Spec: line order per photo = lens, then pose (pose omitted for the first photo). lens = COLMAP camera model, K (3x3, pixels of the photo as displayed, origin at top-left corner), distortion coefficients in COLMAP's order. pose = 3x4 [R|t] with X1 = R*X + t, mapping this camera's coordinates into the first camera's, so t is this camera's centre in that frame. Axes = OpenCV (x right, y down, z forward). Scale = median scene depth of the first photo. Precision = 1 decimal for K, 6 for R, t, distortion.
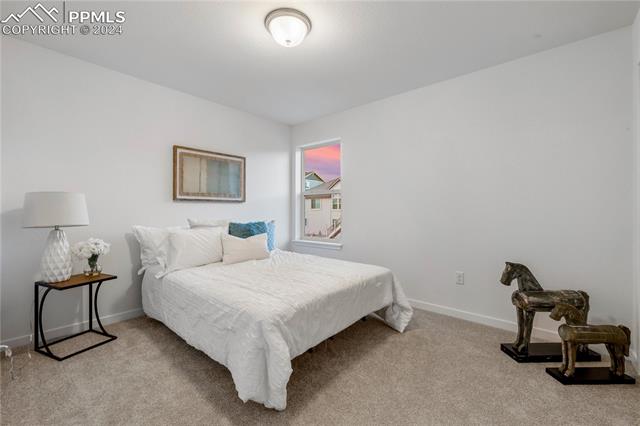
lens RADIAL K [[273.4, 0, 316.4], [0, 273.4, 211.4], [0, 0, 1]] dist [-0.001174, 0.000193]
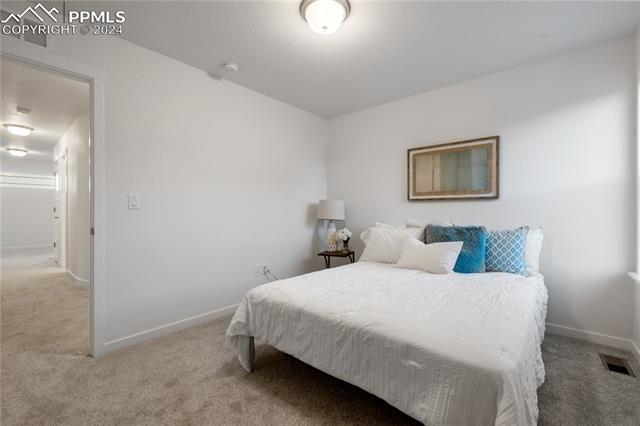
lens RADIAL K [[273.4, 0, 316.4], [0, 273.4, 211.4], [0, 0, 1]] dist [-0.001174, 0.000193]
pose [[0.012250, 0.003595, -0.999918, 0.495610], [-0.004111, 0.999985, 0.003545, -0.001572], [0.999917, 0.004067, 0.012265, 0.575766]]
